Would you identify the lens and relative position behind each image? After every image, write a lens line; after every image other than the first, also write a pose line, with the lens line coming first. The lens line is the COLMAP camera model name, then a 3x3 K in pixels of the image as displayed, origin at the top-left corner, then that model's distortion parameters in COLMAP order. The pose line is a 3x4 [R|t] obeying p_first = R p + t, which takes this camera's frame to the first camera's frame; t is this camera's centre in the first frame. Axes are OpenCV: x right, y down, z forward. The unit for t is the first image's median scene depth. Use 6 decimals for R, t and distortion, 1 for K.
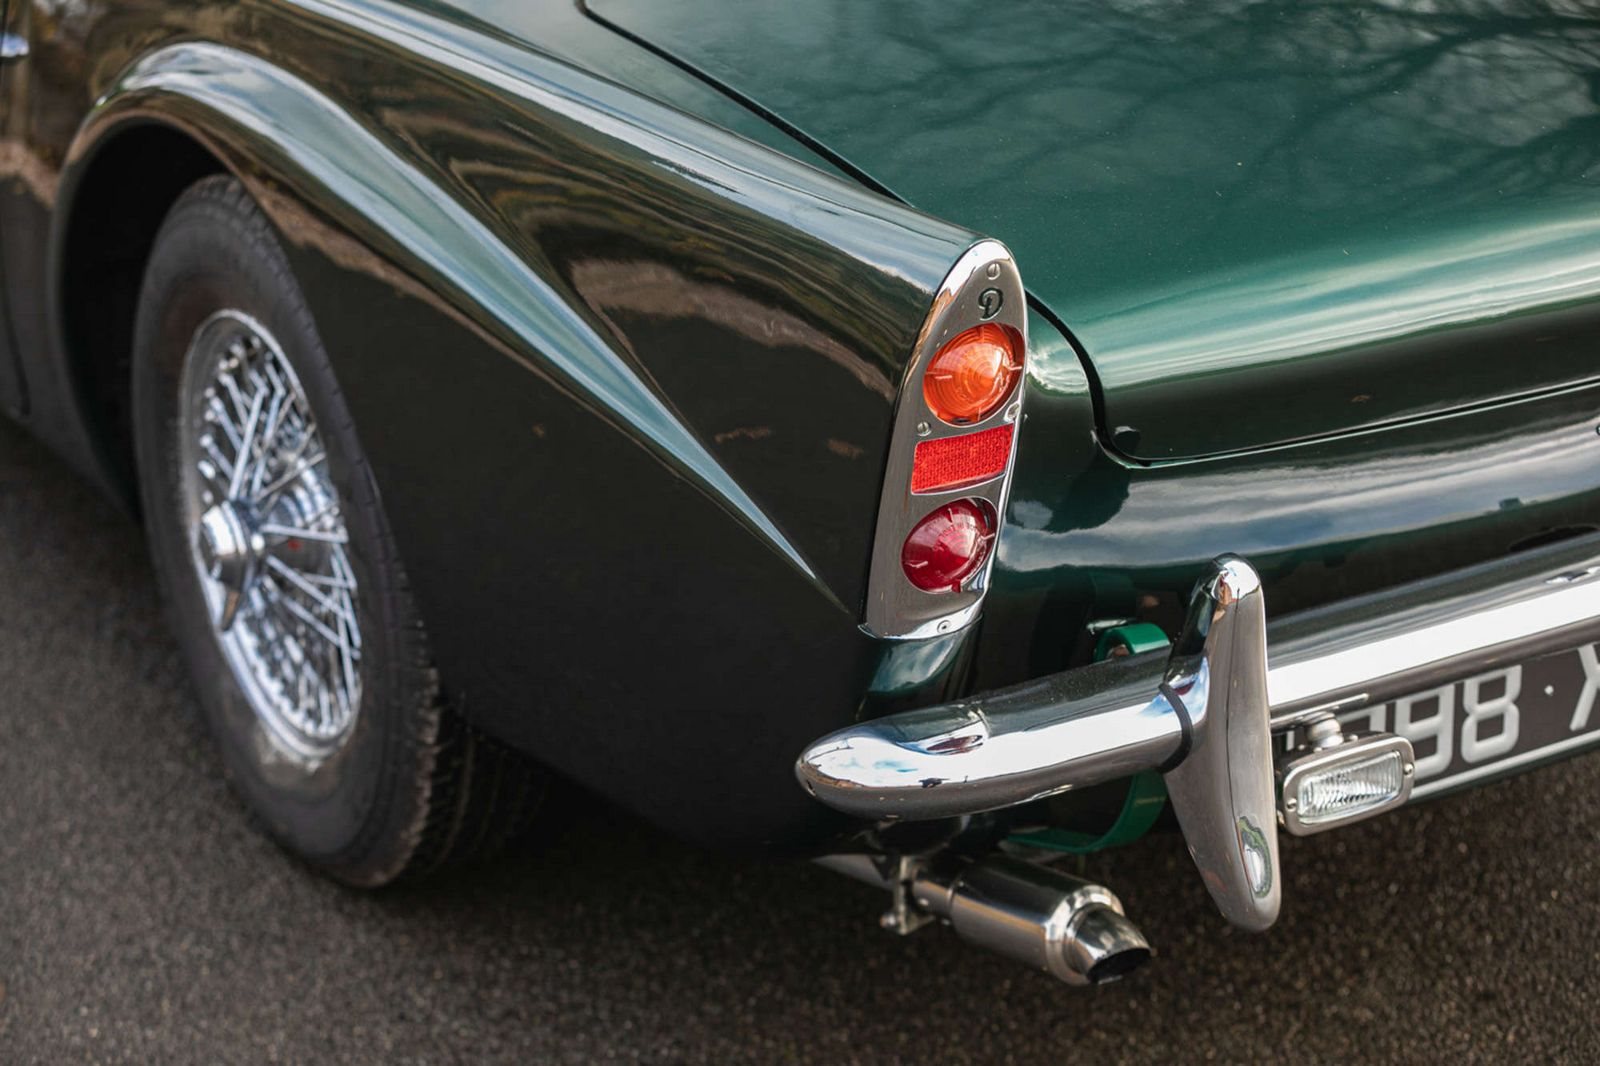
lens RADIAL K [[3311.9, 0, 800.0], [0, 3311.9, 533.0], [0, 0, 1]] dist [-0.326797, 0.434501]
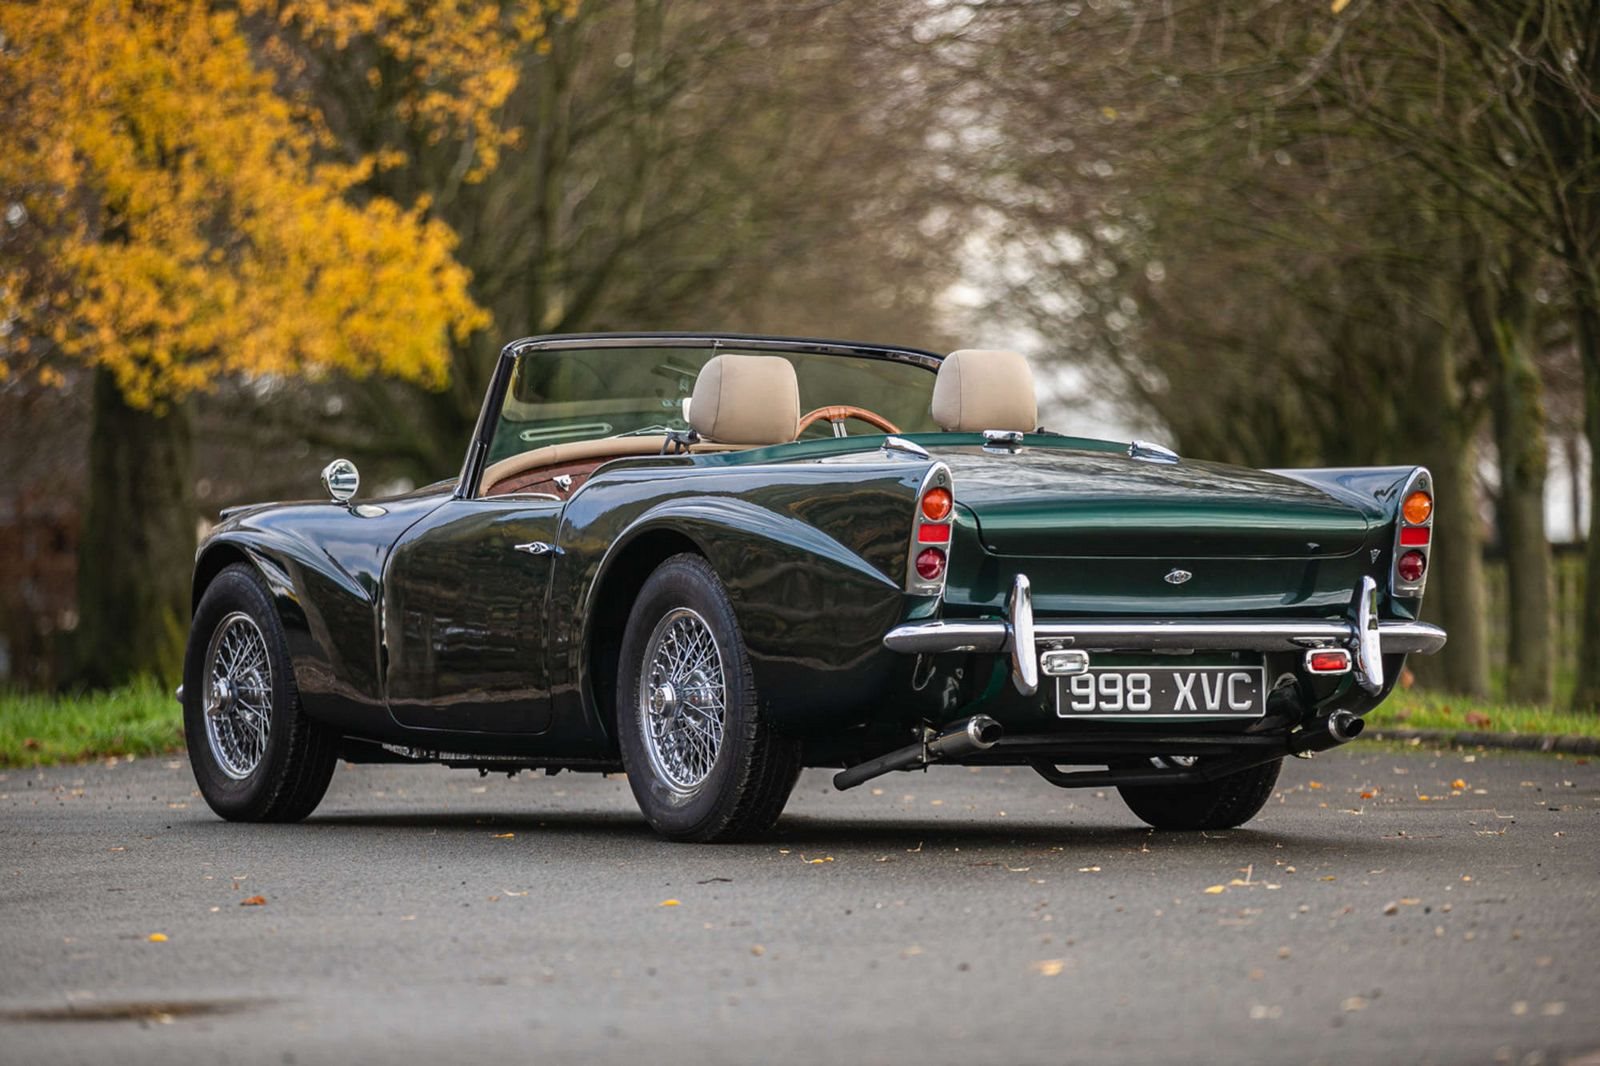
lens RADIAL K [[7715.3, 0, 800.0], [0, 7715.3, 533.0], [0, 0, 1]] dist [-0.133274, -5.252874]
pose [[0.998100, 0.017256, -0.059153, 0.276602], [-0.038500, 0.924174, -0.380026, 2.174080], [0.048110, 0.381581, 0.923083, -4.577383]]
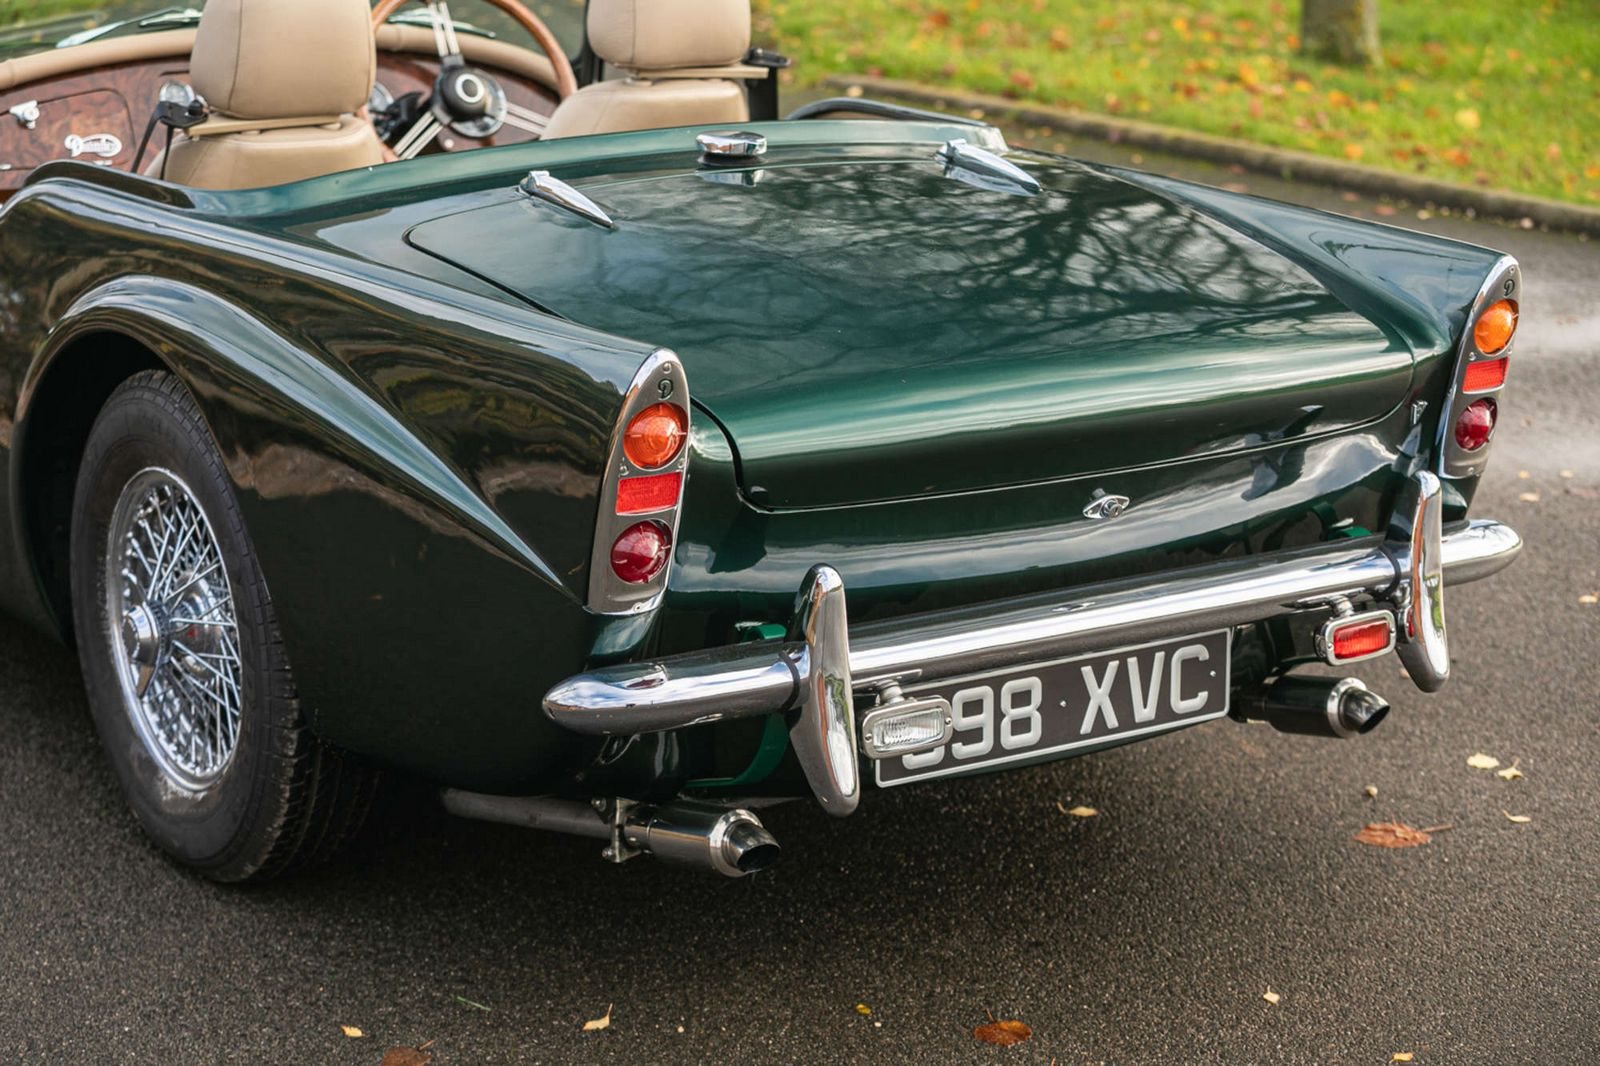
lens RADIAL K [[3311.9, 0, 800.0], [0, 3311.9, 533.0], [0, 0, 1]] dist [-0.326797, 0.434501]
pose [[0.997808, 0.010569, 0.065324, 0.013410], [-0.001563, 0.990652, -0.136401, 0.157291], [-0.066155, 0.136000, 0.988498, -0.419802]]
